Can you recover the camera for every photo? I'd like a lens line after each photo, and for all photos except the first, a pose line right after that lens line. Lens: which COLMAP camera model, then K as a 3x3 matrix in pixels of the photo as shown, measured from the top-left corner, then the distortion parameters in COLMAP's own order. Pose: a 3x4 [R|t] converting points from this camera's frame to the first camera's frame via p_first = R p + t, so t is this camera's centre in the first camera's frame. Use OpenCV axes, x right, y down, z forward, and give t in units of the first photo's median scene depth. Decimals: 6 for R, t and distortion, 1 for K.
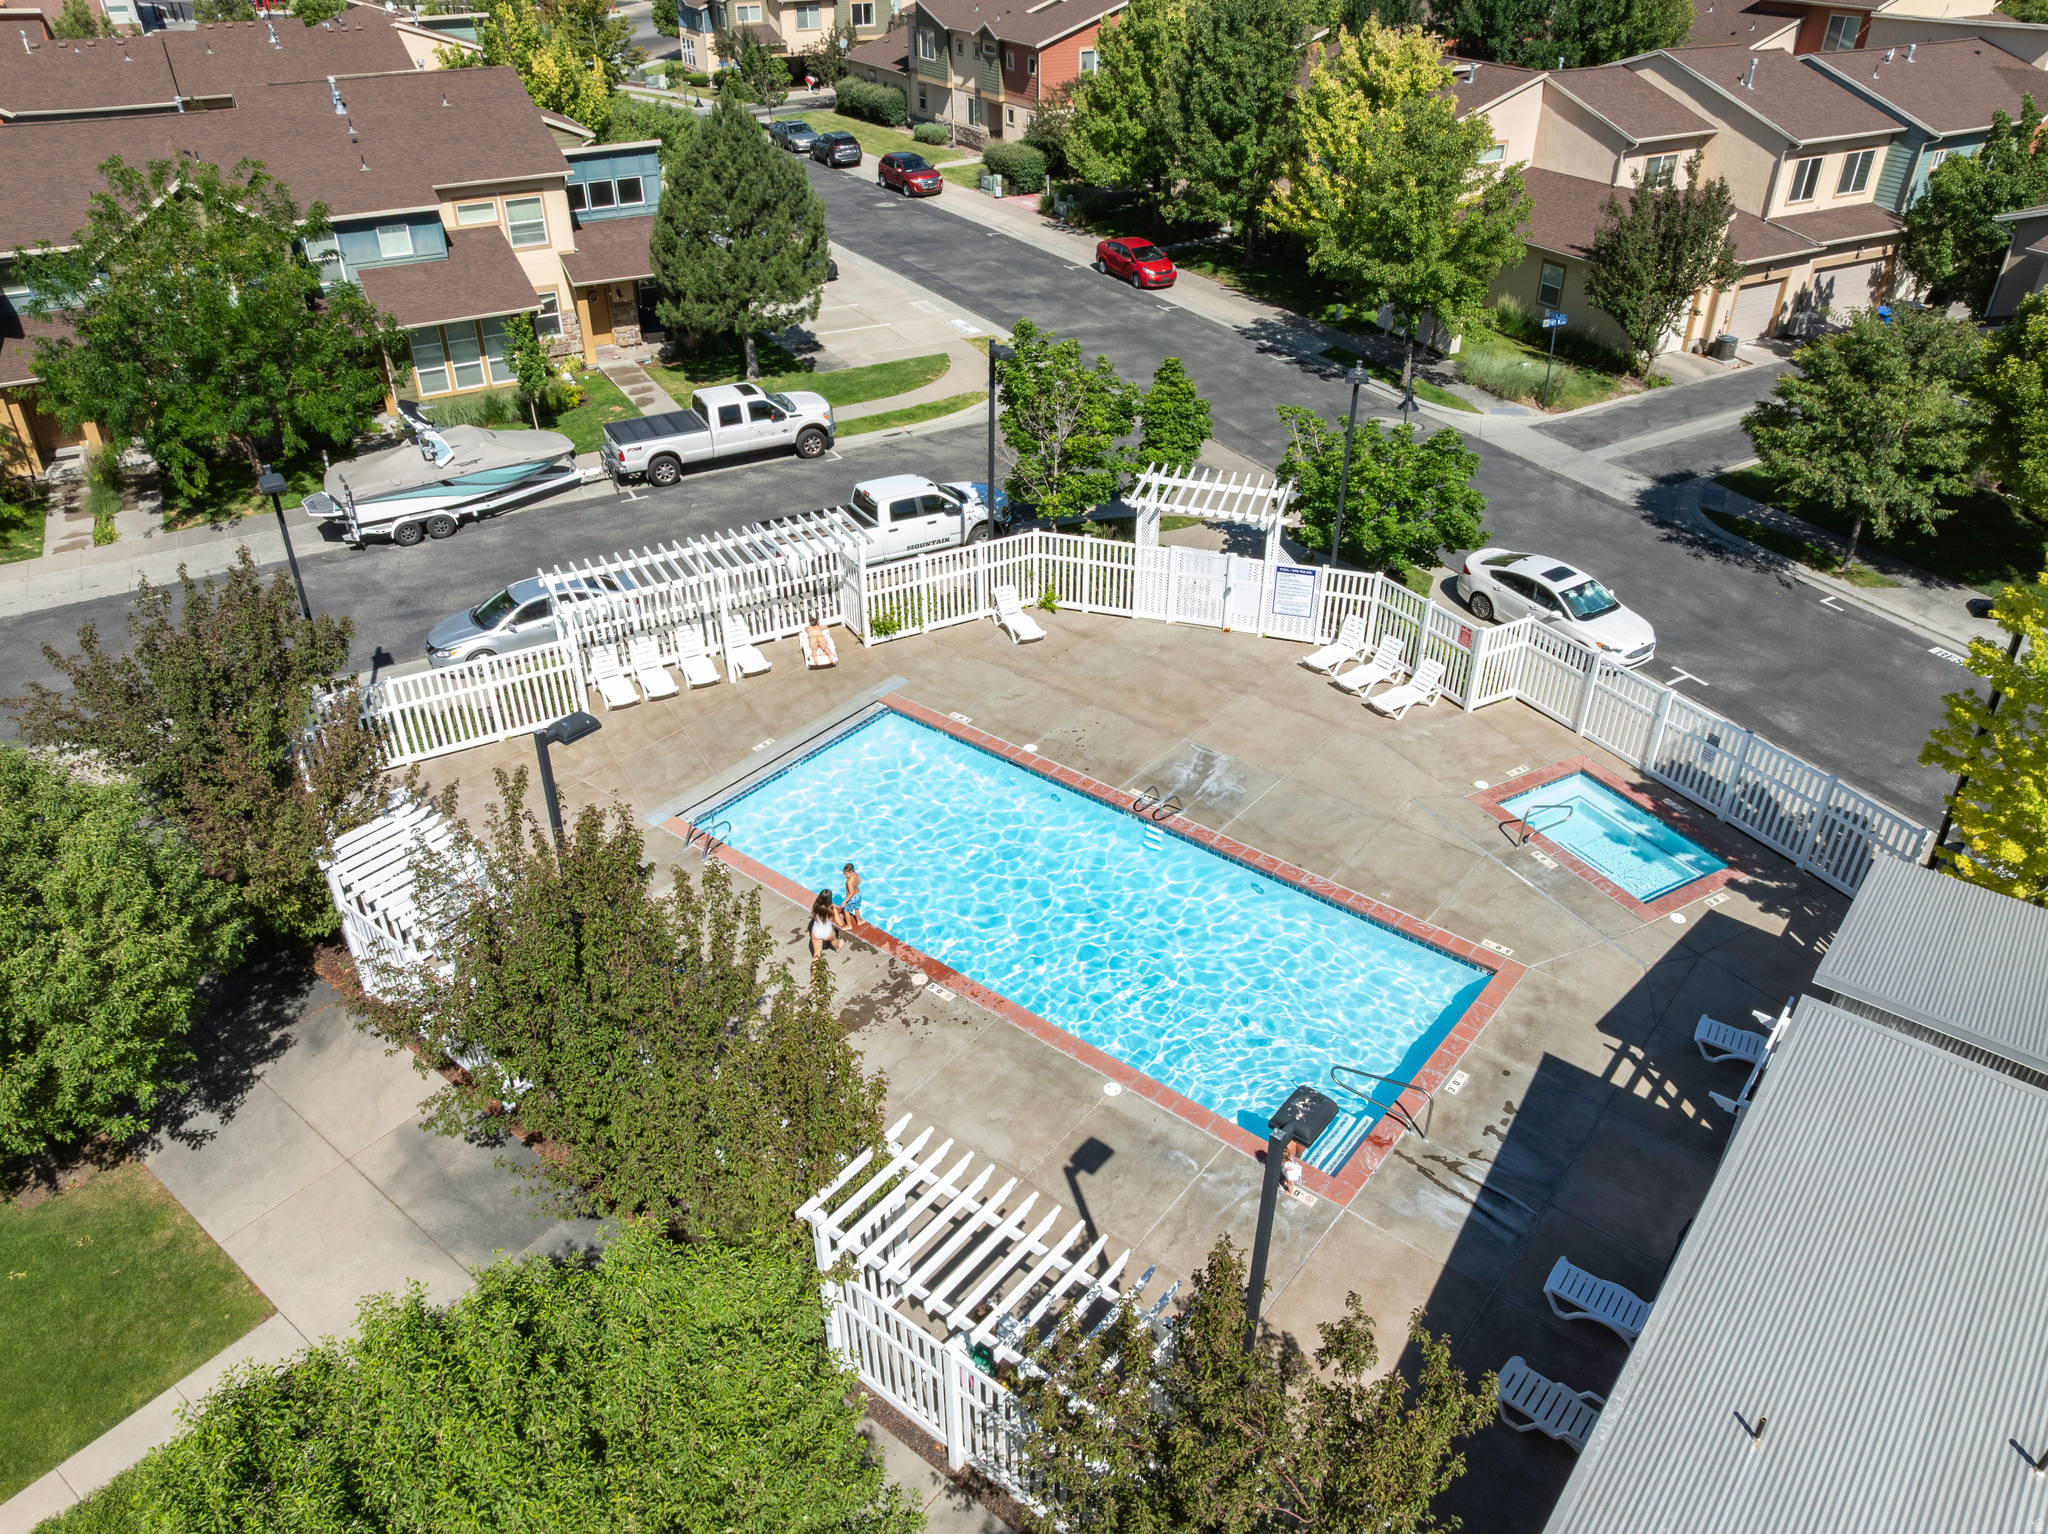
lens RADIAL K [[1437.5, 0, 1024.0], [0, 1437.5, 767.0], [0, 0, 1]] dist [-0.040695, 0.000789]
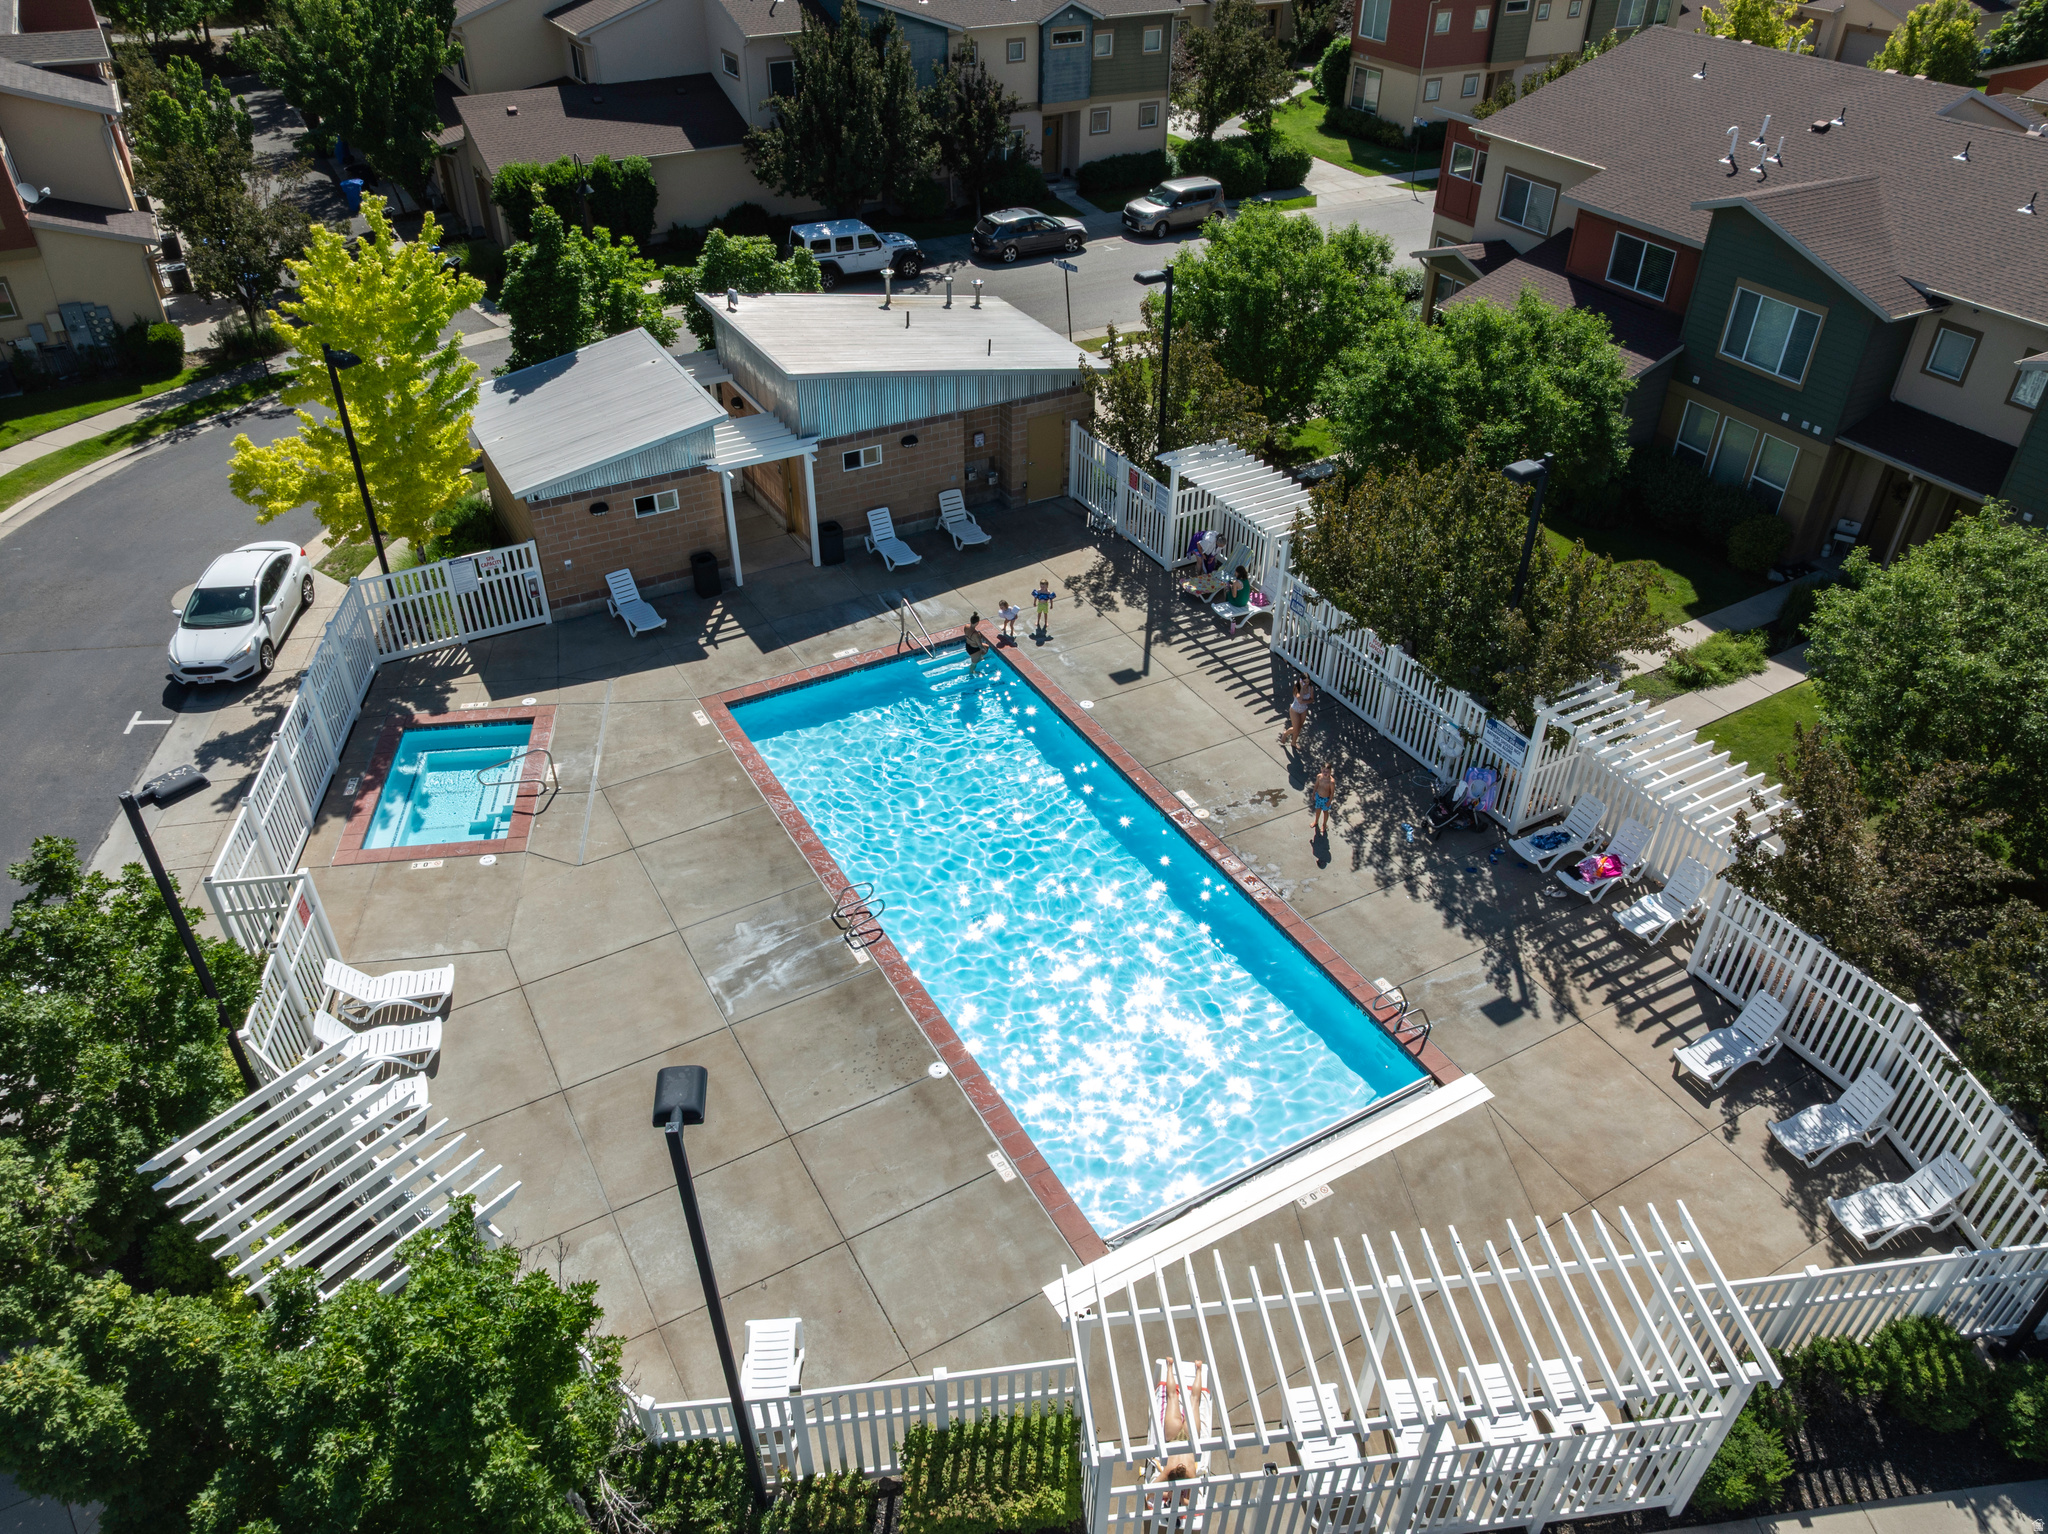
lens RADIAL K [[1437.5, 0, 1024.0], [0, 1437.5, 767.0], [0, 0, 1]] dist [-0.040695, 0.000789]
pose [[-0.928238, -0.232526, 0.290354, -0.240837], [0.190124, 0.374336, 0.907593, -0.824683], [-0.319729, 0.897666, -0.303265, 1.270280]]
